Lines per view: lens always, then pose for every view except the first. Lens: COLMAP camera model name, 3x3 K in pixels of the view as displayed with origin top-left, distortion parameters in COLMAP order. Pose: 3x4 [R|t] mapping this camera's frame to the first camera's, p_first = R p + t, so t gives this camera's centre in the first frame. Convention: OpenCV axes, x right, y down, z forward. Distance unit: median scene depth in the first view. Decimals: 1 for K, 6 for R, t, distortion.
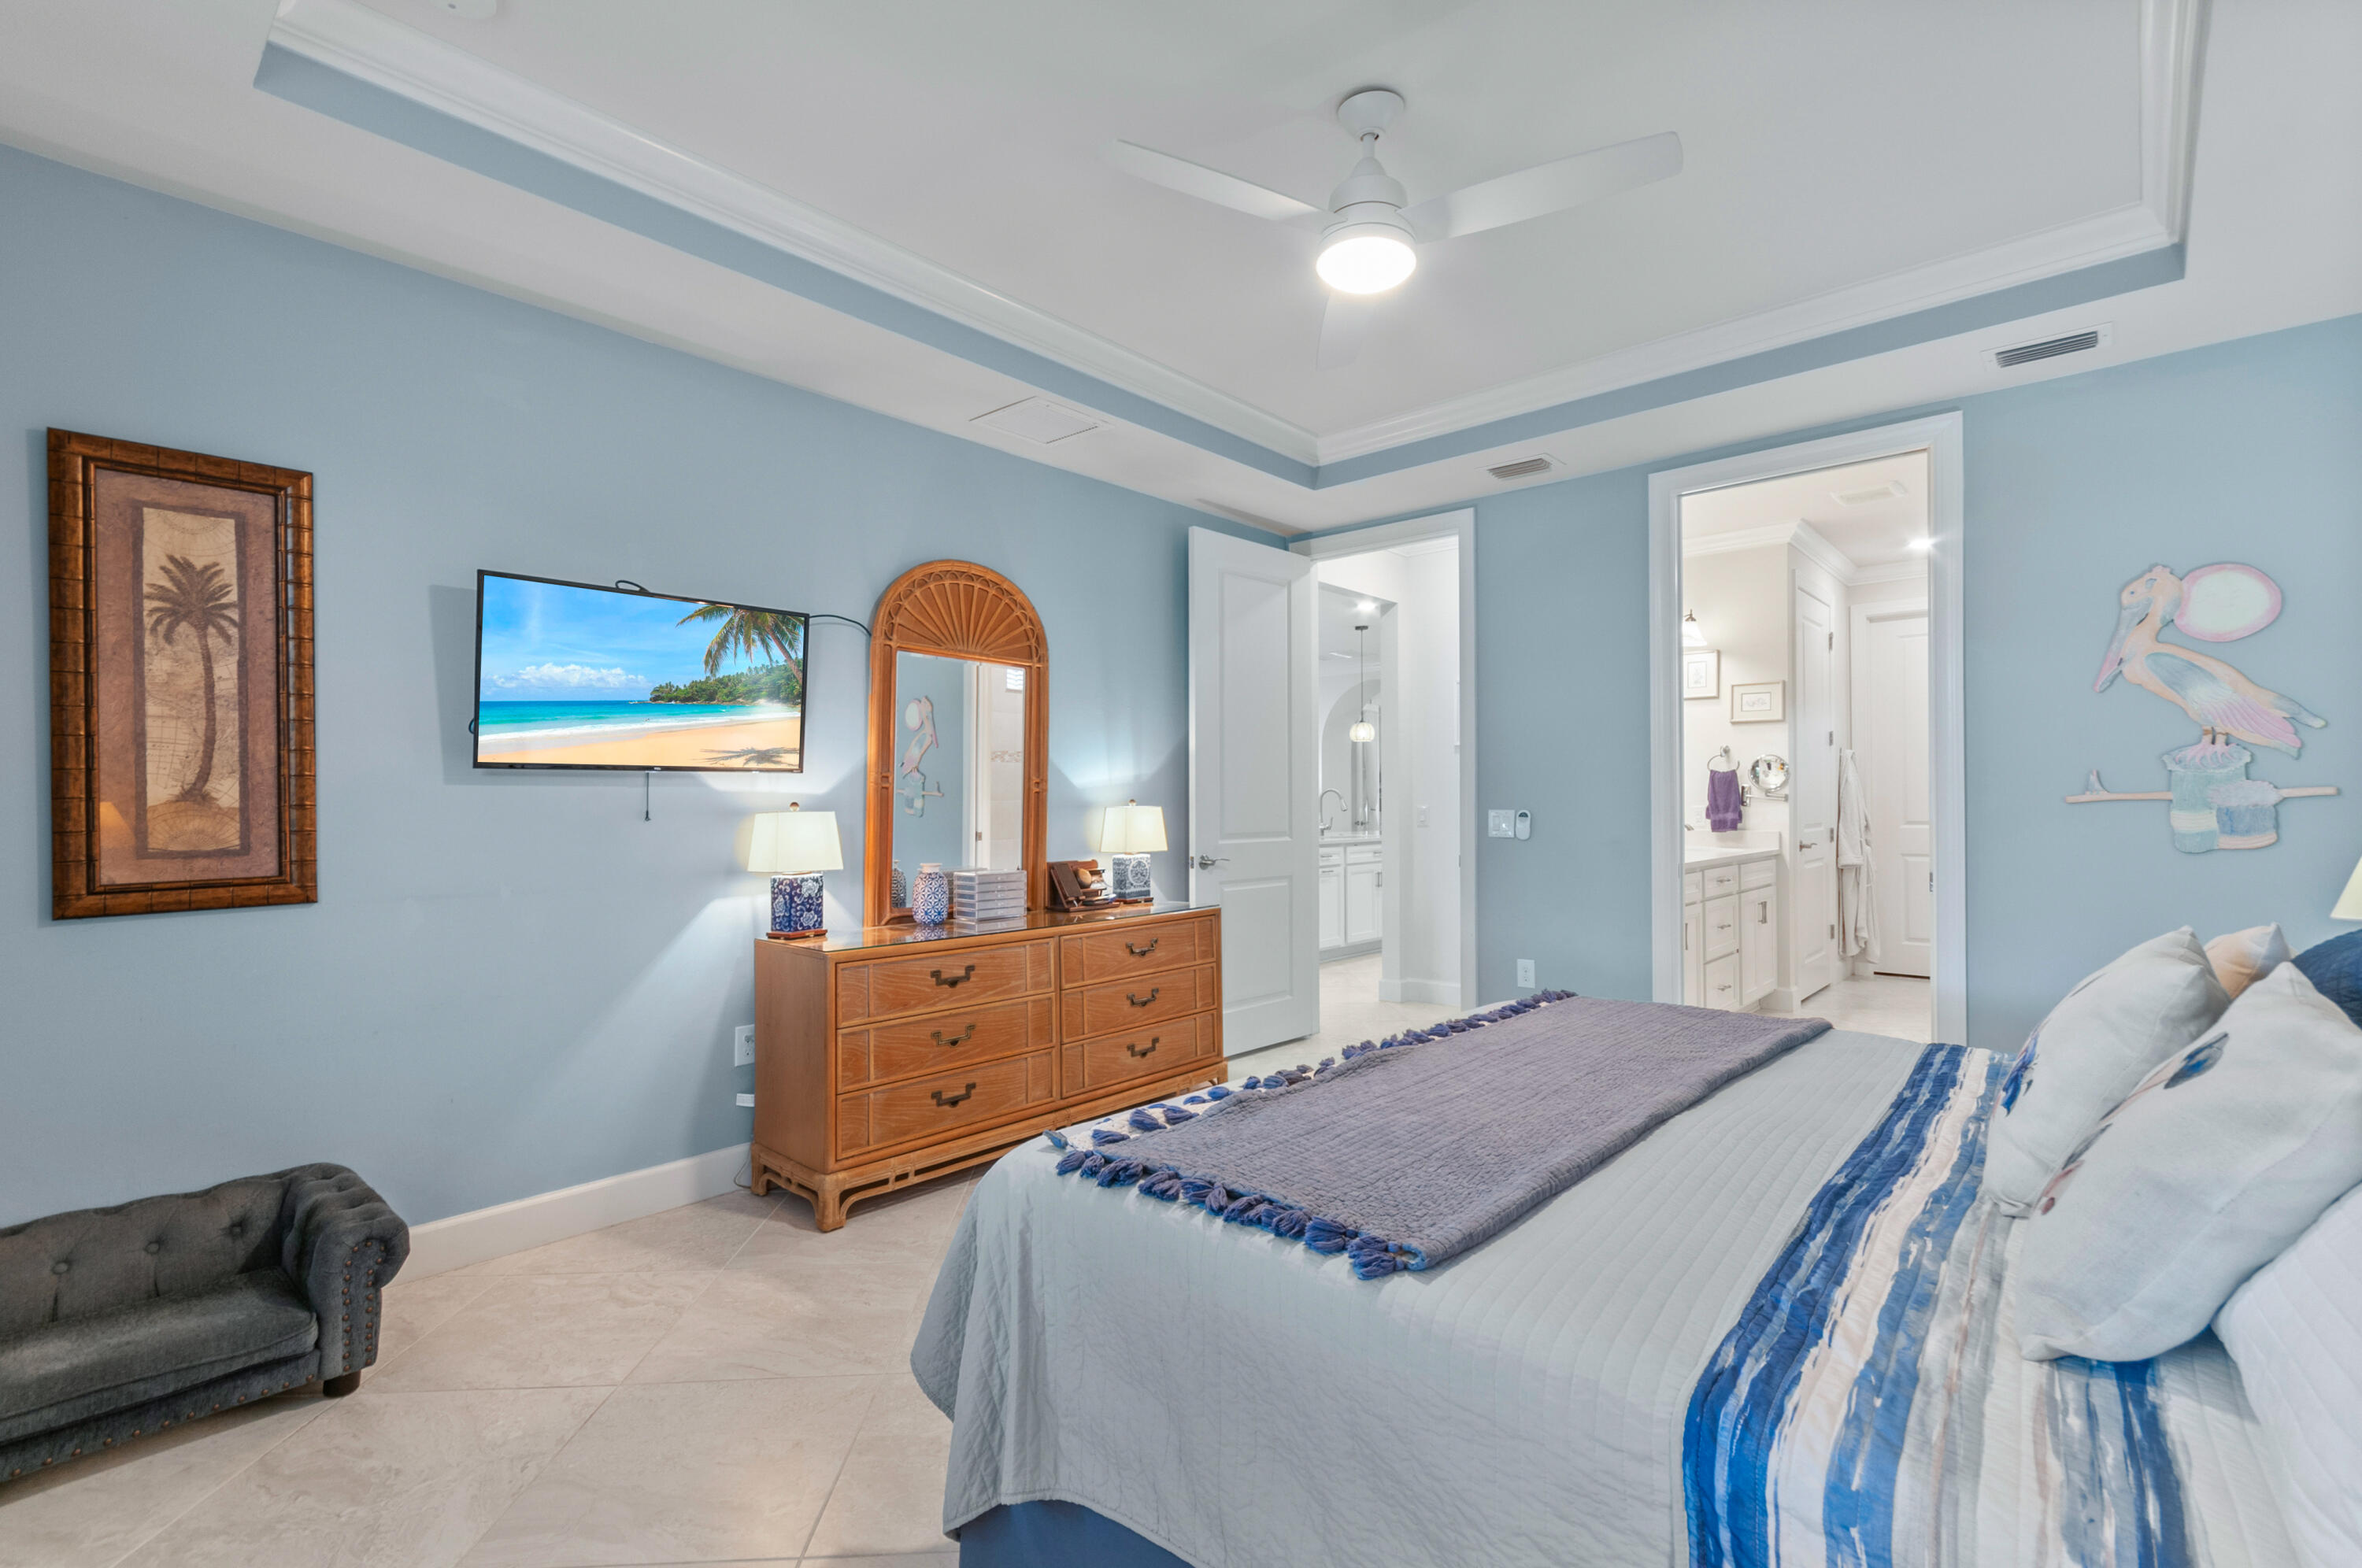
lens RADIAL K [[1040.5, 0, 1166.3], [0, 1040.5, 806.5], [0, 0, 1]] dist [0.000056, 0.000018]
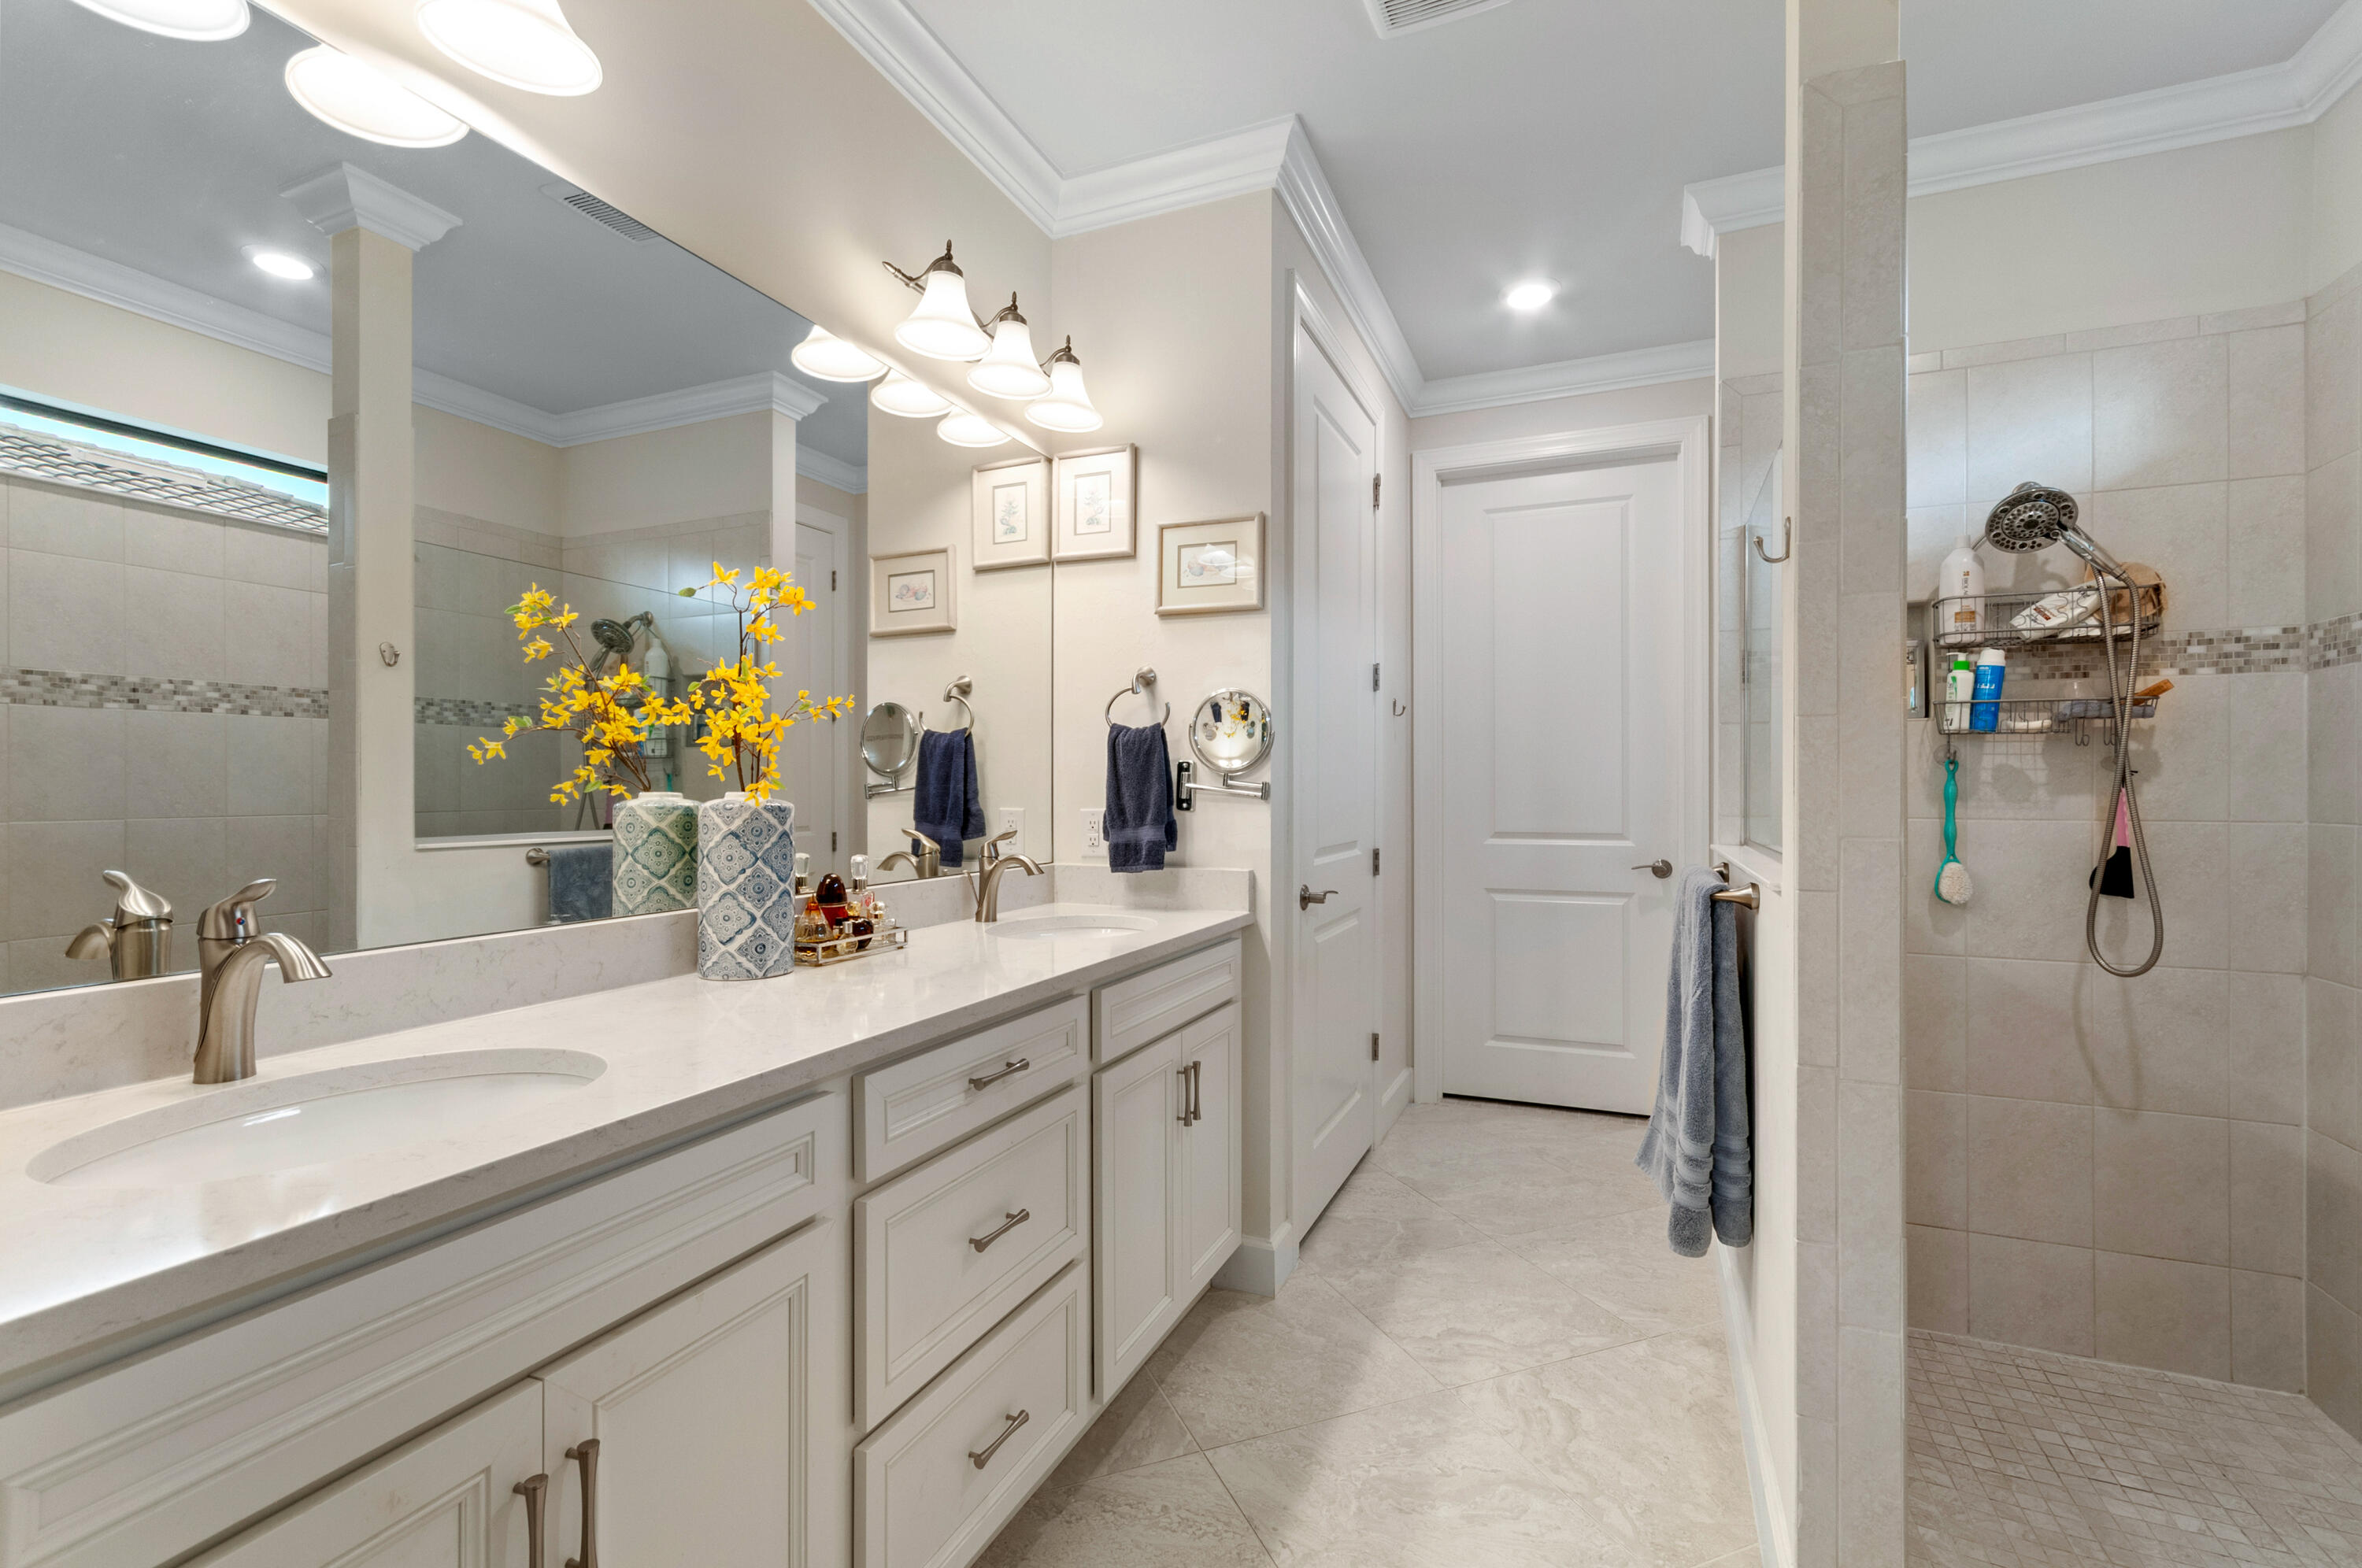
lens RADIAL K [[1040.5, 0, 1188.8], [0, 1040.5, 785.8], [0, 0, 1]] dist [0.000056, 0.000018]
pose [[0.940172, 0.007130, 0.340627, 0.413385], [-0.006034, 0.999973, -0.004275, -0.008508], [-0.340648, 0.001964, 0.940189, 0.599833]]
